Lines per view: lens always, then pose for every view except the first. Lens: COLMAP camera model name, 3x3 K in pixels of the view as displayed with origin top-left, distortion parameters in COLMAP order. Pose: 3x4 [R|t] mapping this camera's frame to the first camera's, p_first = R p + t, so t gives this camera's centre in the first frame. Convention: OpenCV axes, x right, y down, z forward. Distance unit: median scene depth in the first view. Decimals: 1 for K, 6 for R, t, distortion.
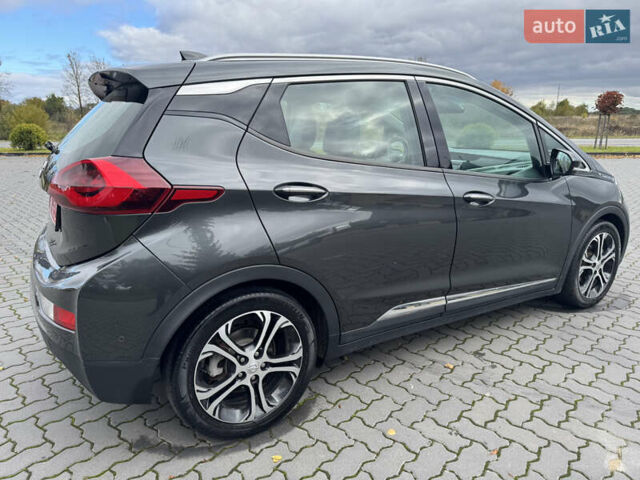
lens RADIAL K [[462.4, 0, 356.5], [0, 462.4, 237.8], [0, 0, 1]] dist [0.006873, 0.000114]
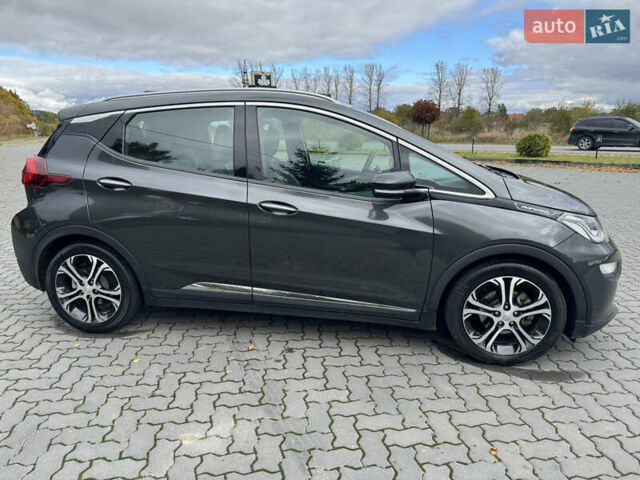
lens RADIAL K [[479.7, 0, 350.8], [0, 479.7, 241.1], [0, 0, 1]] dist [0.005186, 0.000550]
pose [[0.740347, 0.157843, -0.653431, 1.490103], [-0.162067, 0.985280, 0.054380, -0.124707], [0.652396, 0.065639, 0.755030, 0.311161]]
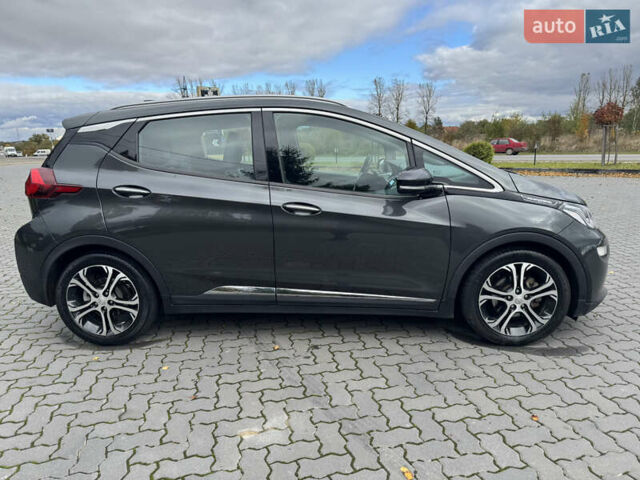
lens RADIAL K [[479.7, 0, 350.8], [0, 479.7, 241.1], [0, 0, 1]] dist [0.005186, 0.000550]
pose [[0.820119, 0.101506, -0.563118, 1.340700], [-0.117461, 0.993046, 0.007935, -0.035465], [0.560008, 0.059636, 0.826338, 0.103273]]
